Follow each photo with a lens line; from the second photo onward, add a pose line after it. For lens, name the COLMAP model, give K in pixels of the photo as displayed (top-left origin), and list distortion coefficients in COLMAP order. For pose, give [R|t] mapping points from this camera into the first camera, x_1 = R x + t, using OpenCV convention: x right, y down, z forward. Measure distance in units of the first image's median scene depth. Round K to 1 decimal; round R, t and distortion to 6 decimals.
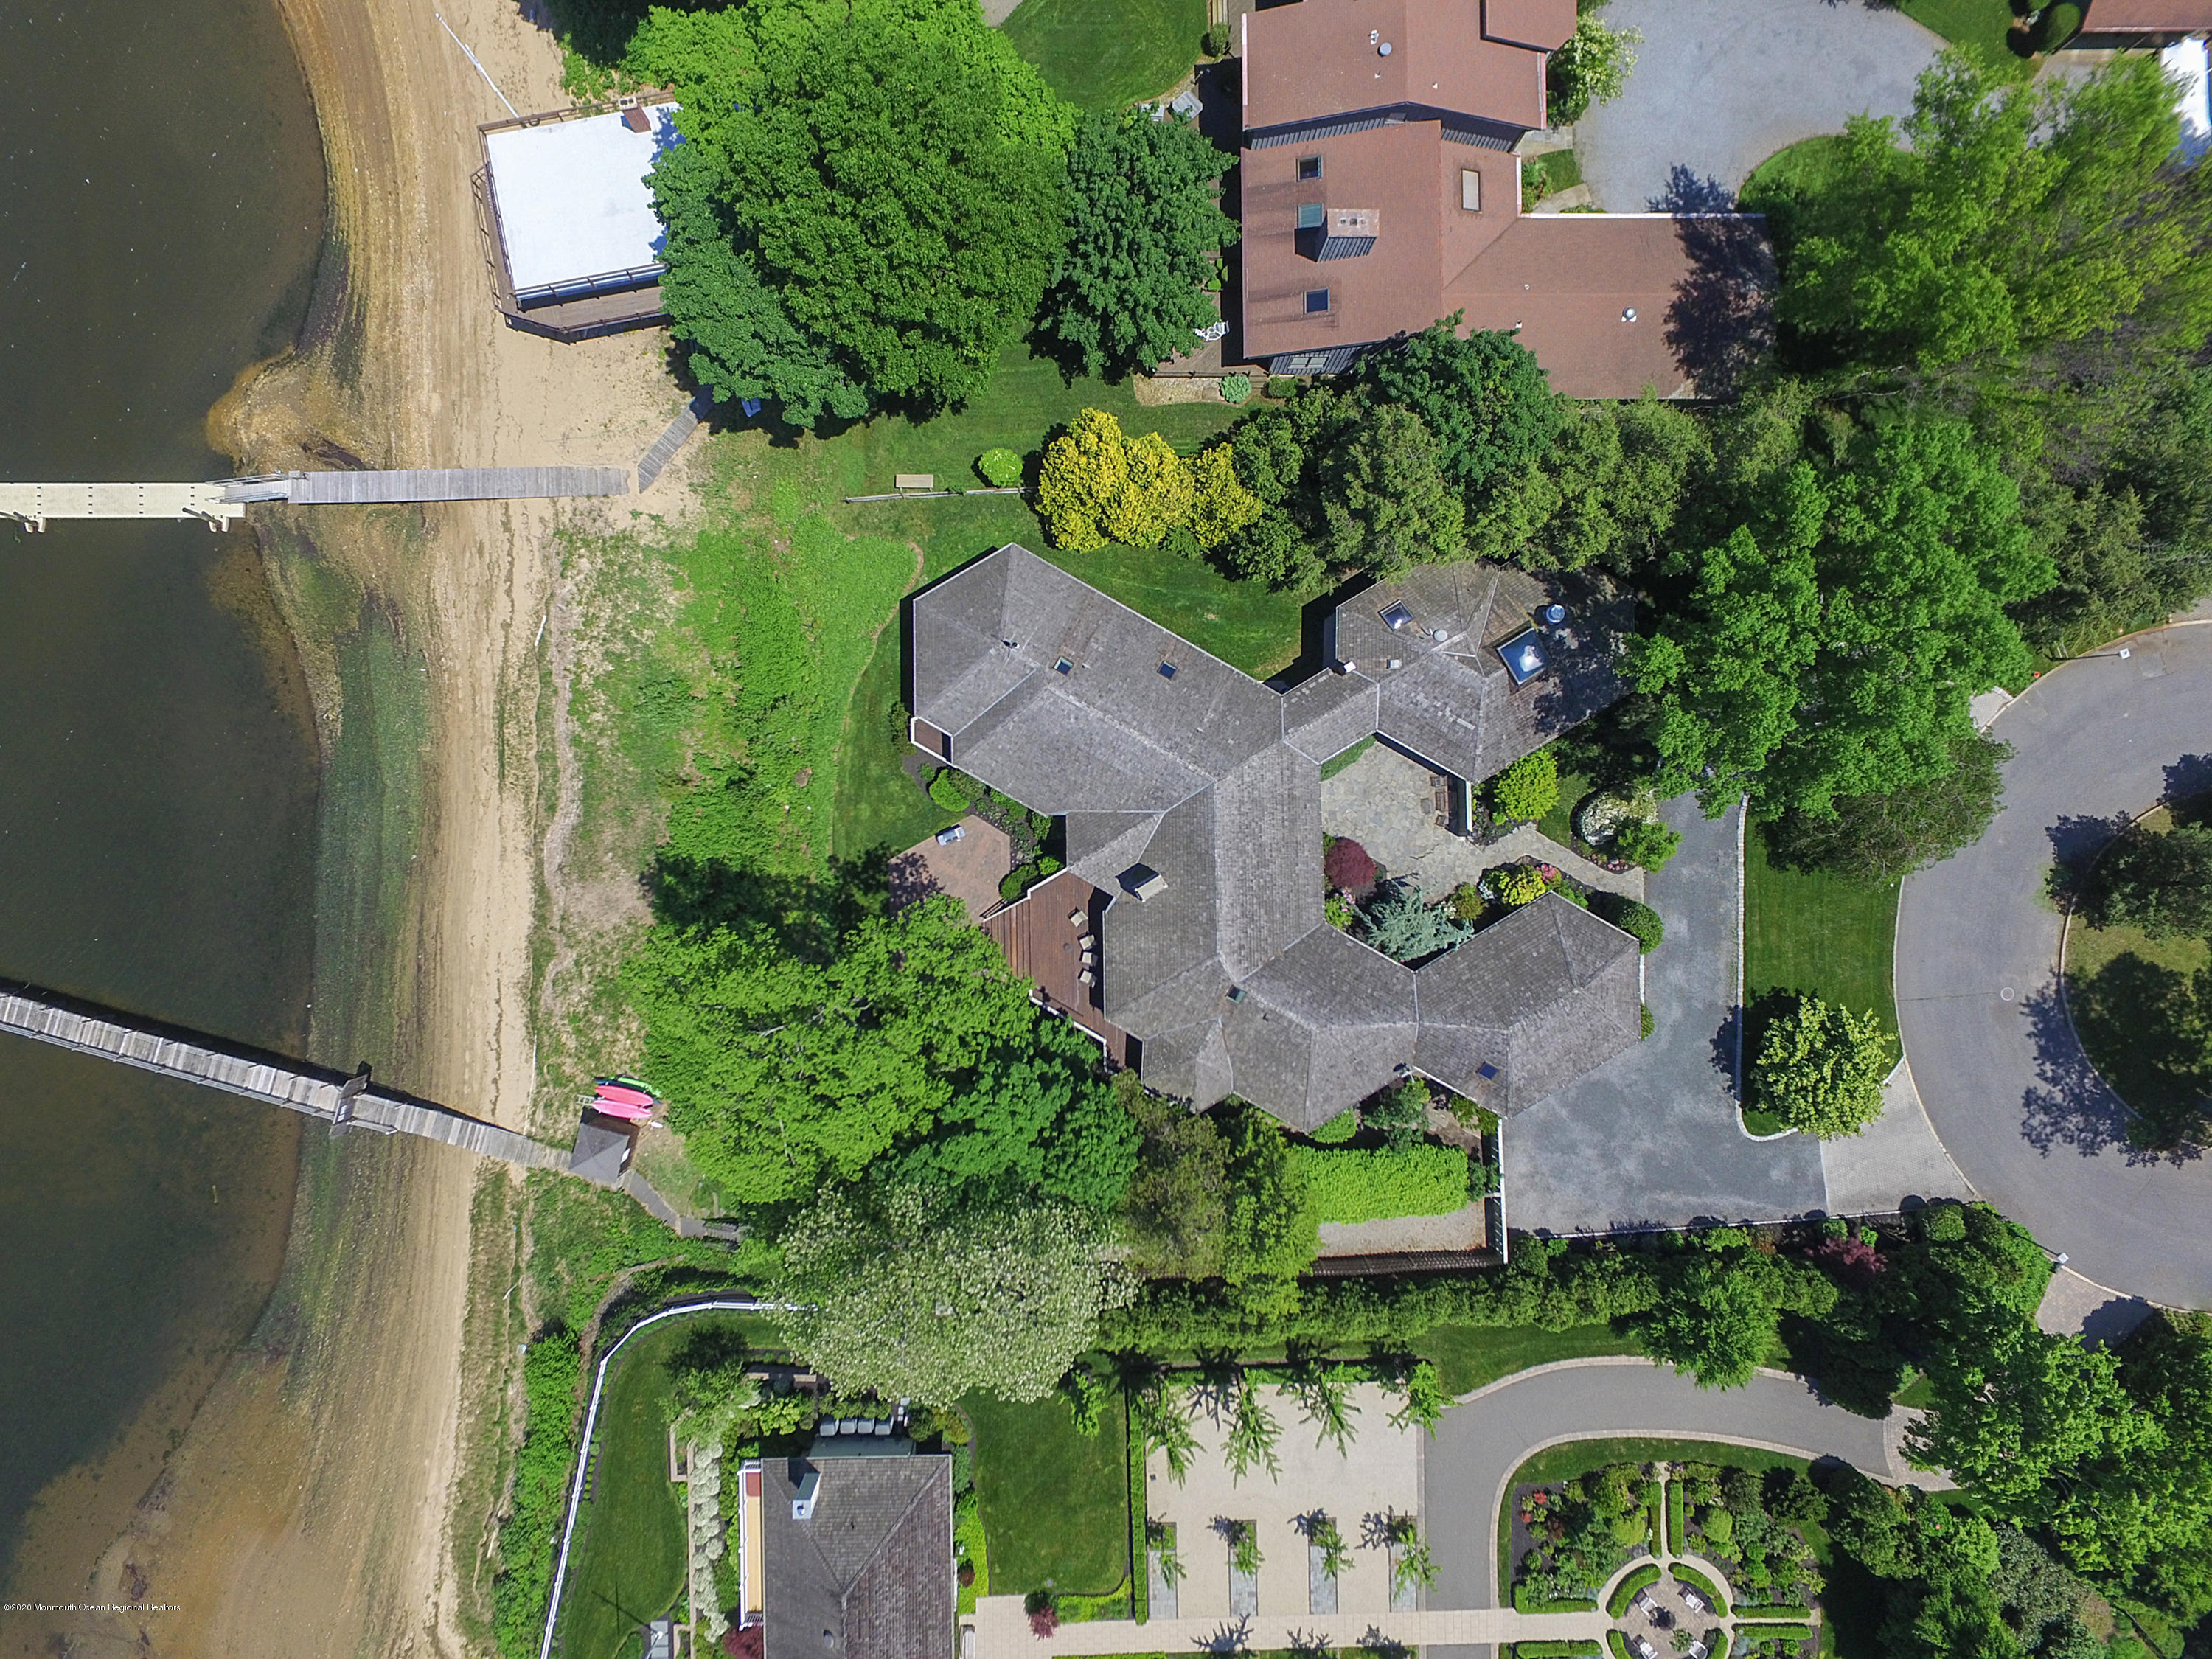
lens RADIAL K [[1272.2, 0, 1107.3], [0, 1272.2, 821.6], [0, 0, 1]] dist [-0.001605, 0.001947]
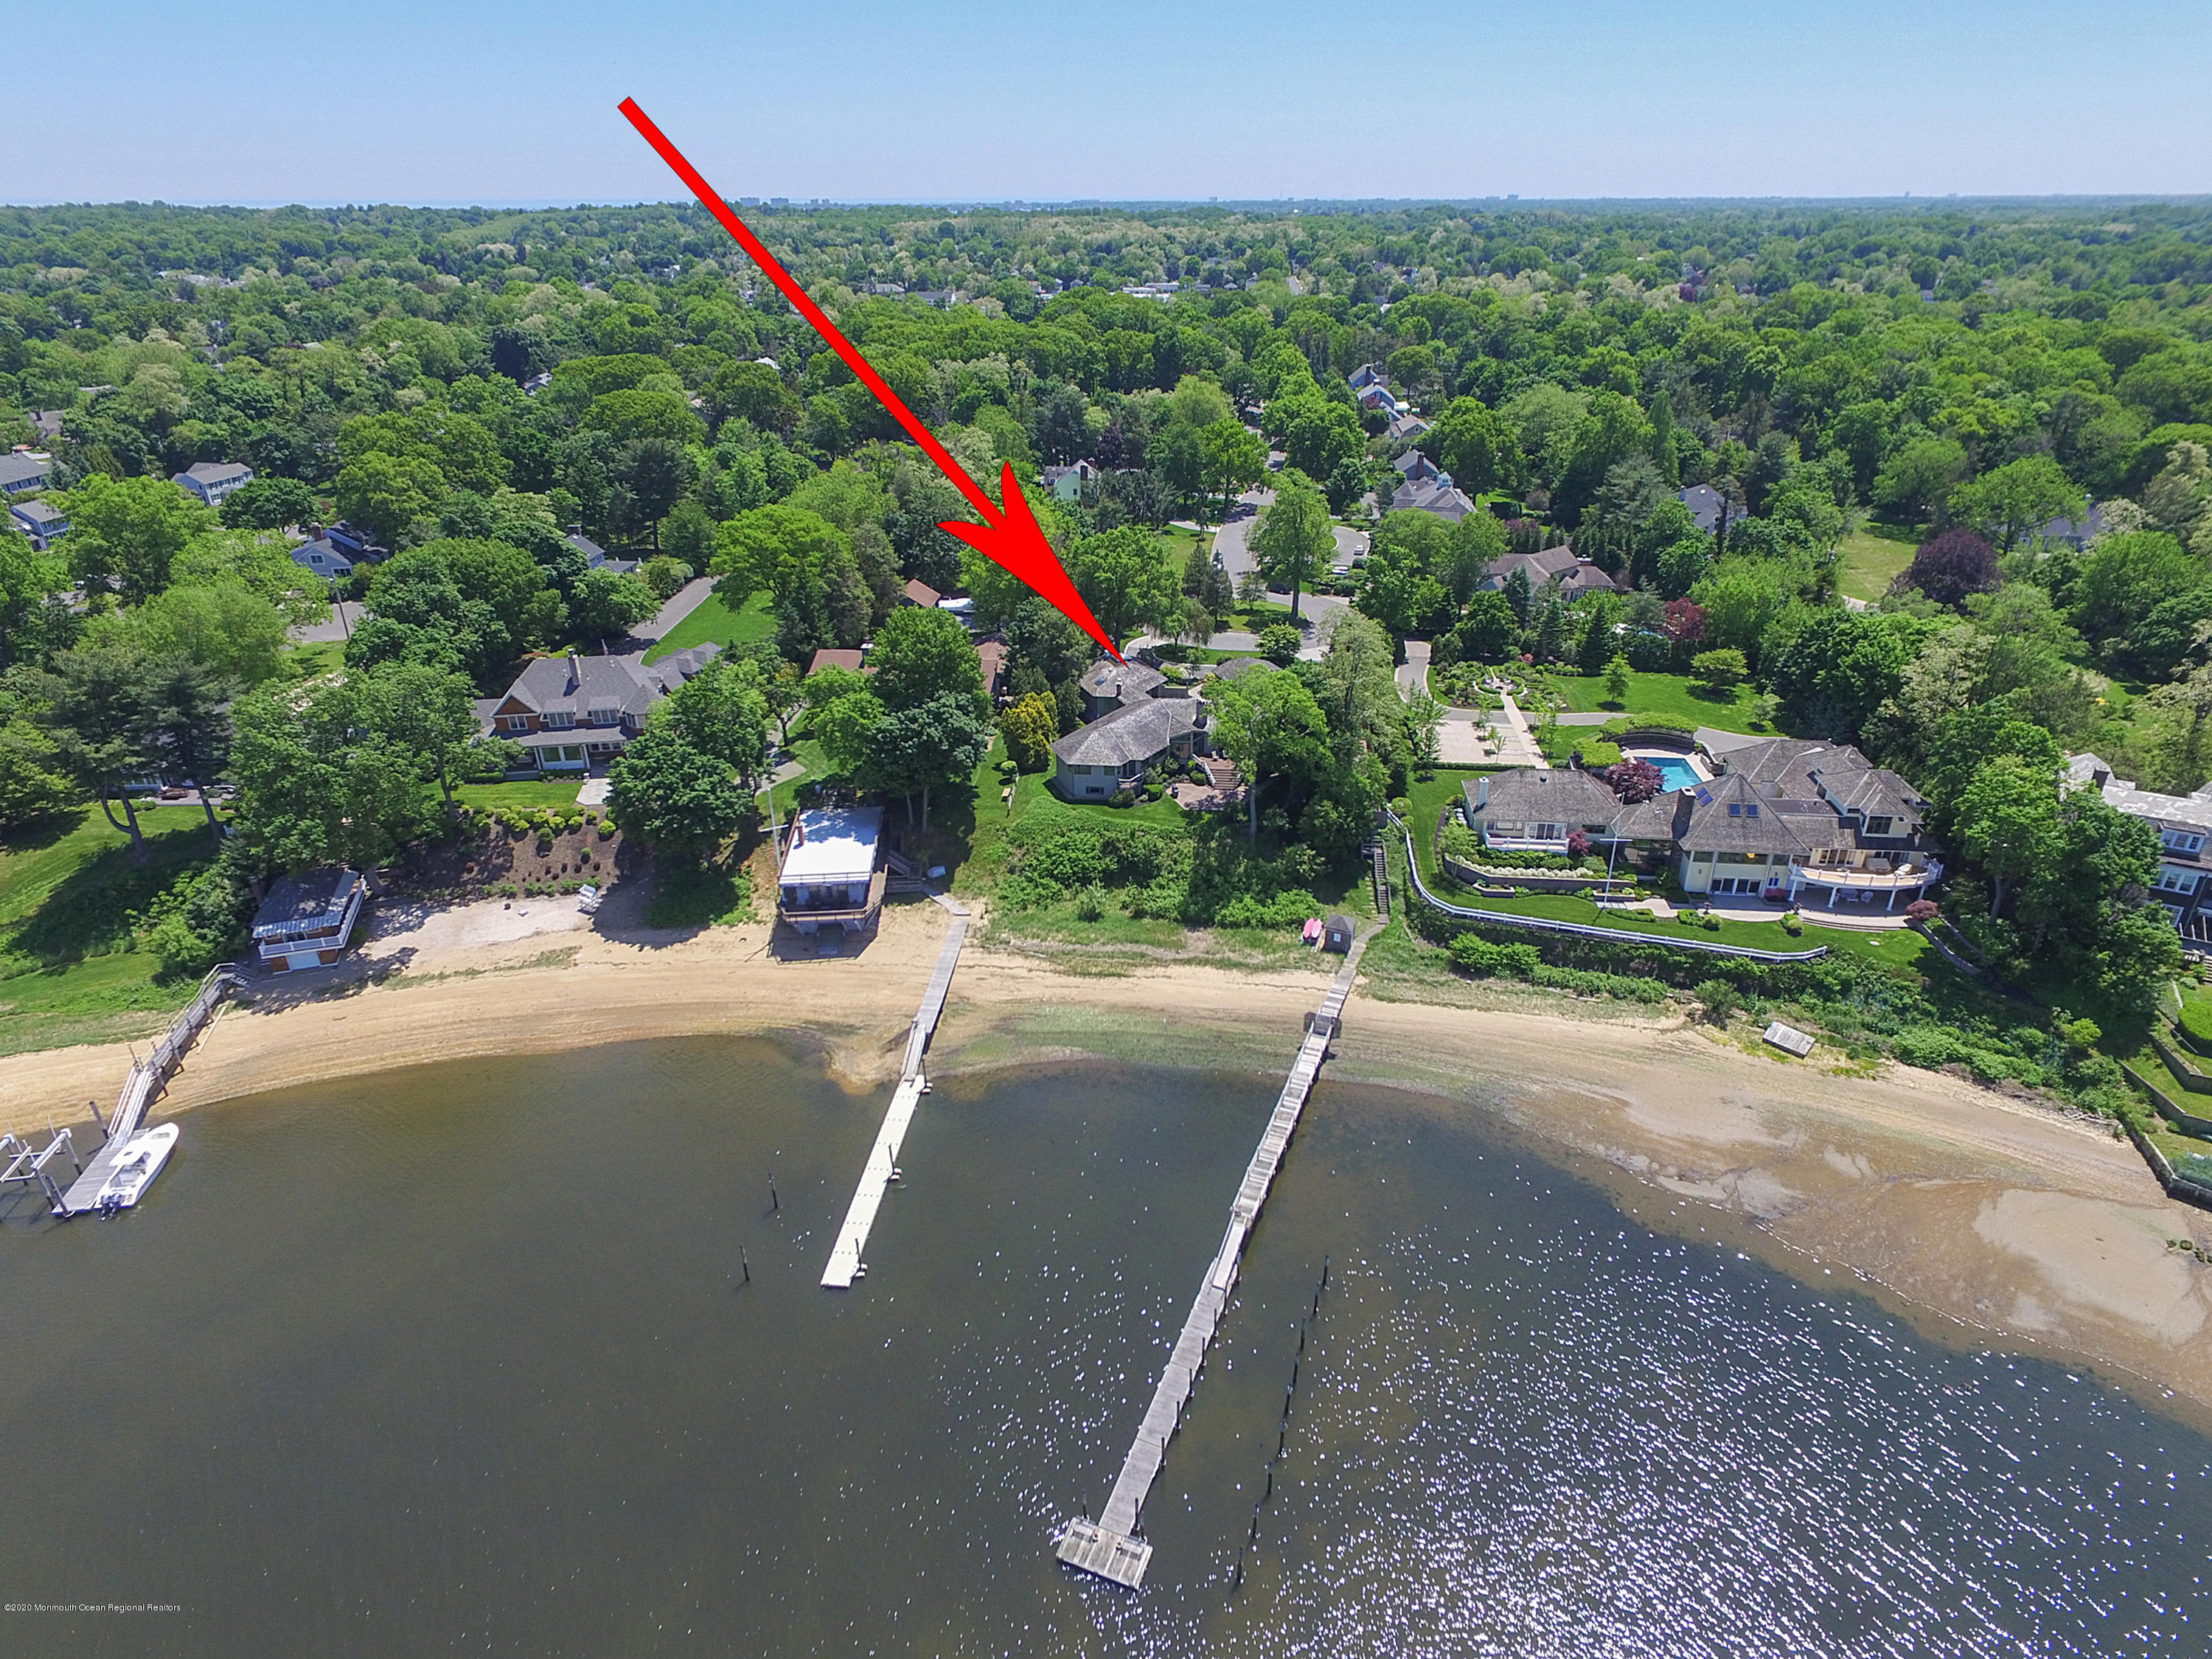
lens RADIAL K [[1272.2, 0, 1107.3], [0, 1272.2, 821.6], [0, 0, 1]] dist [-0.001605, 0.001947]
pose [[0.105887, -0.457386, 0.882941, -1.860576], [0.994356, 0.054675, -0.090926, 0.087083], [-0.006687, 0.887586, 0.460594, 0.067141]]
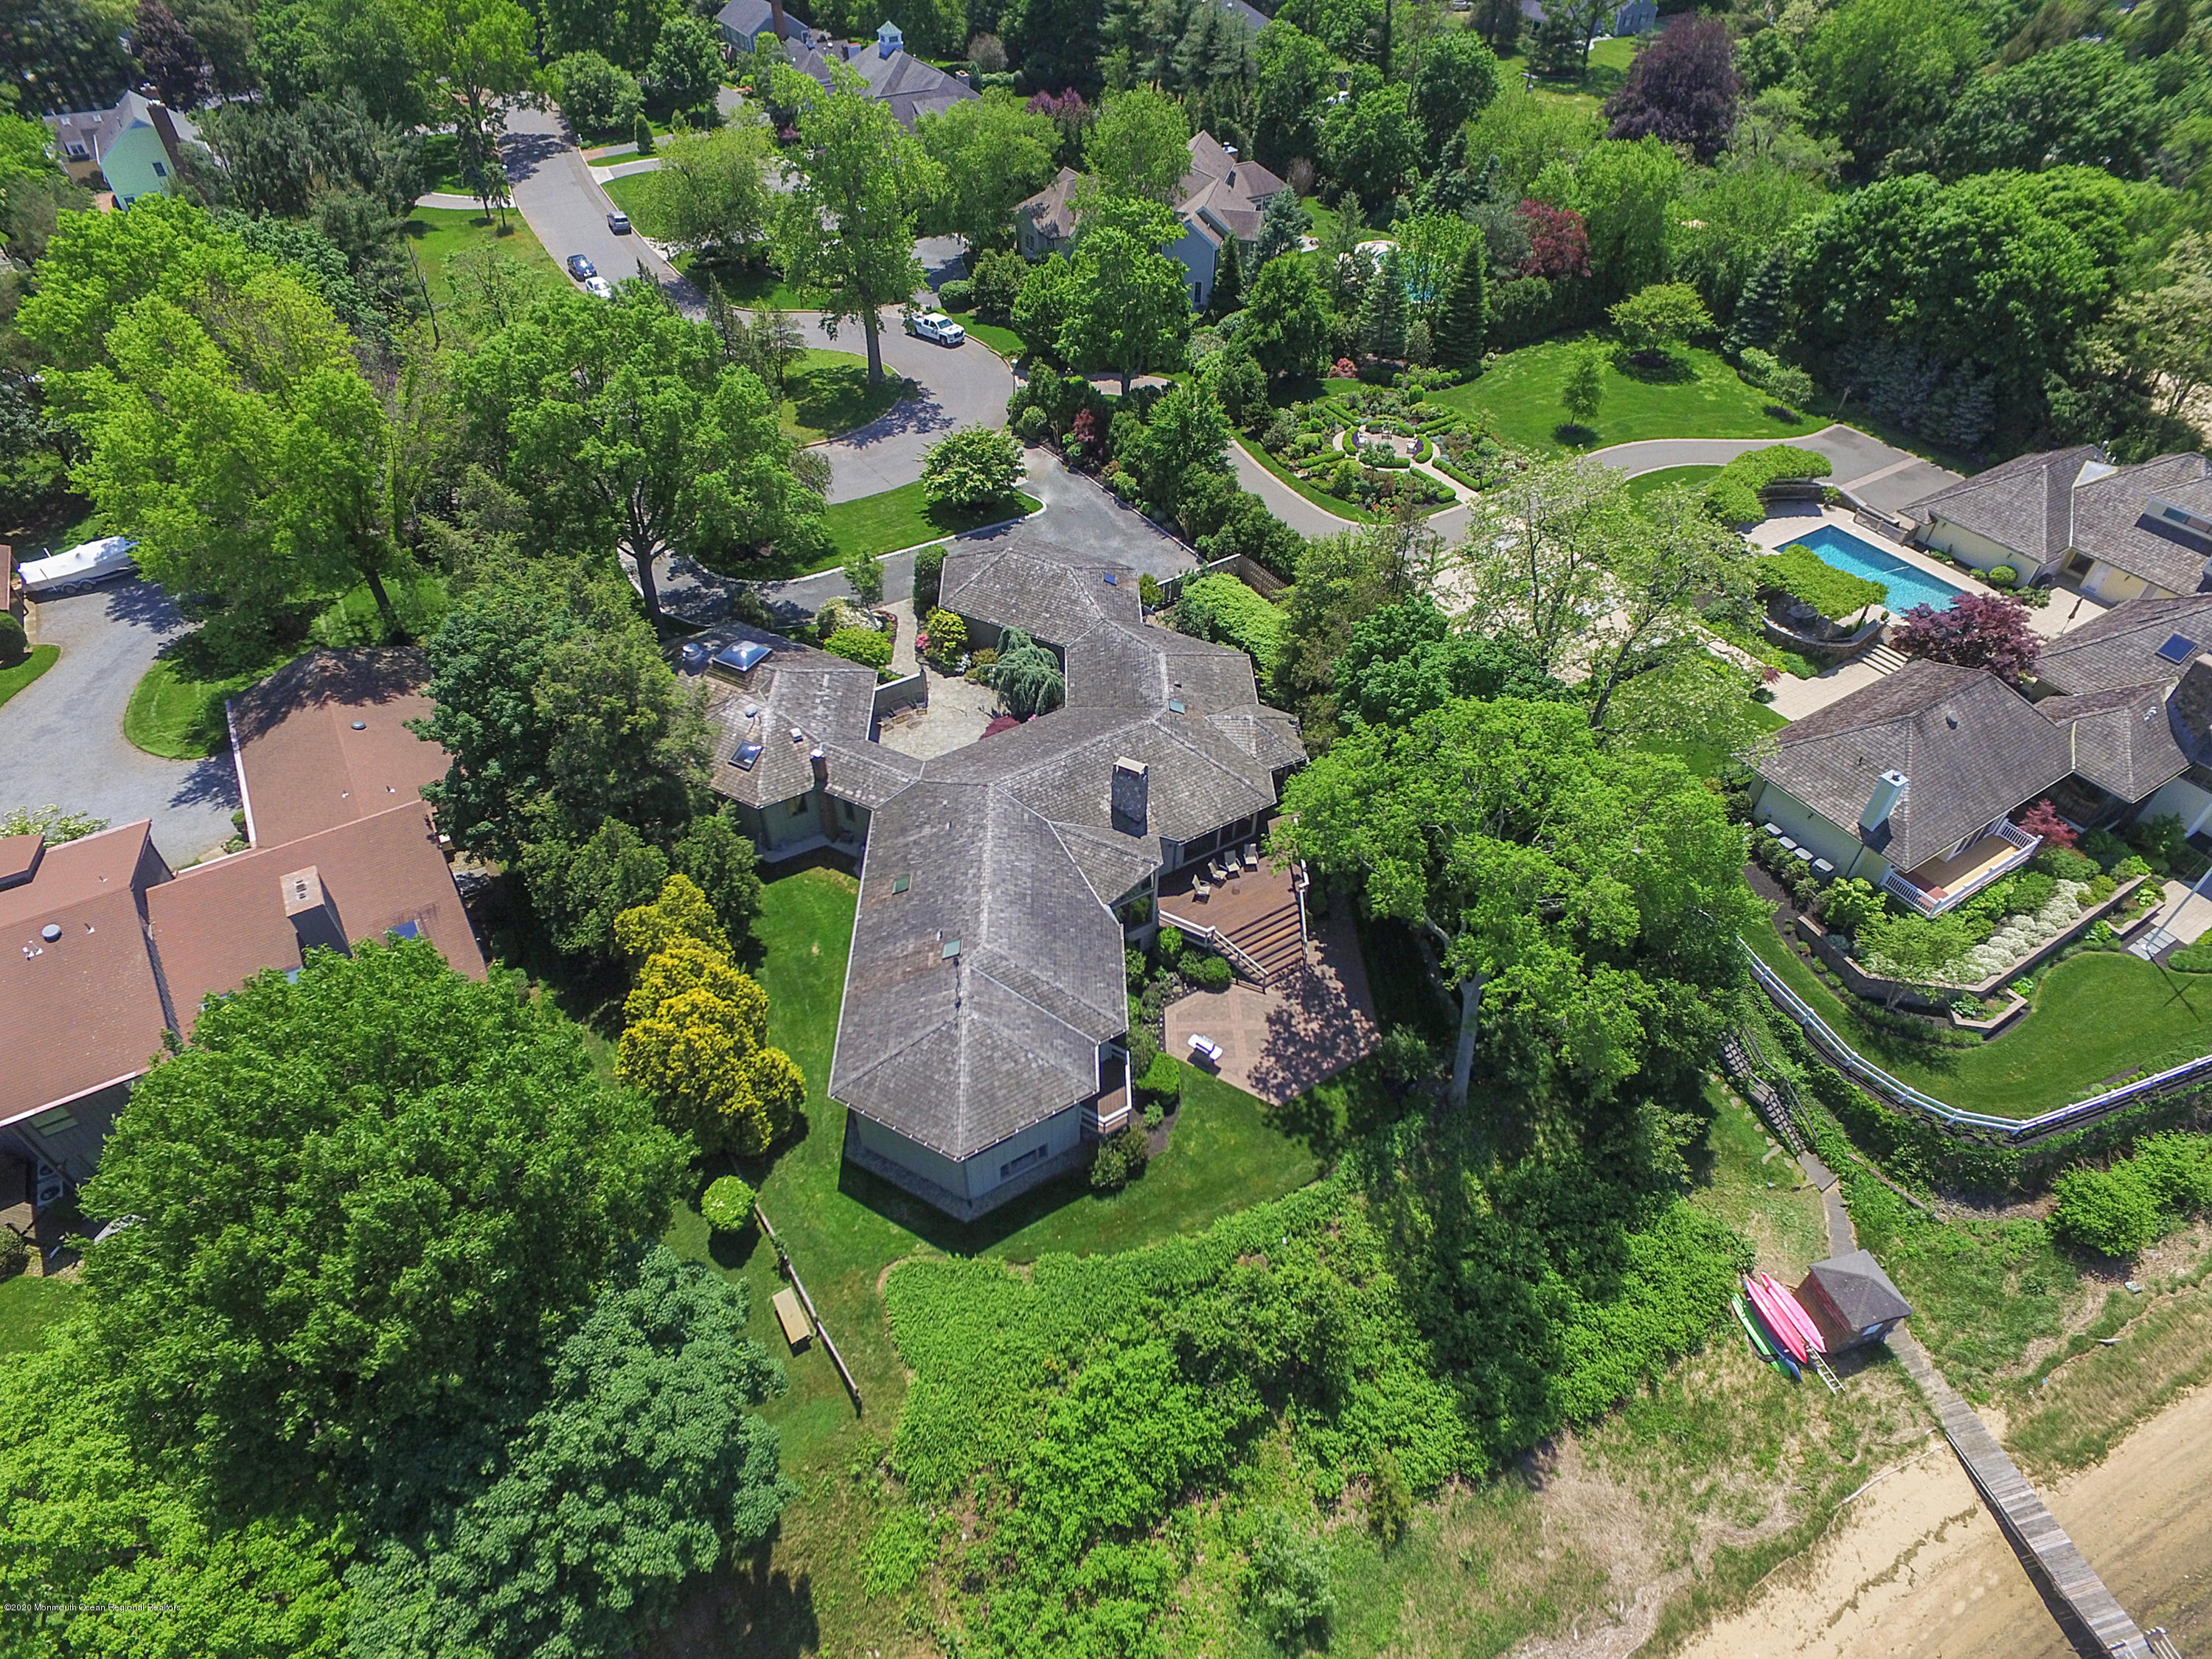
lens RADIAL K [[1280.6, 0, 1099.7], [0, 1280.6, 832.5], [0, 0, 1]] dist [-0.002347, 0.000479]
pose [[-0.511380, -0.604936, 0.610363, -0.449184], [0.859050, -0.340938, 0.381830, -0.275410], [-0.022887, 0.719593, 0.694019, 0.325838]]
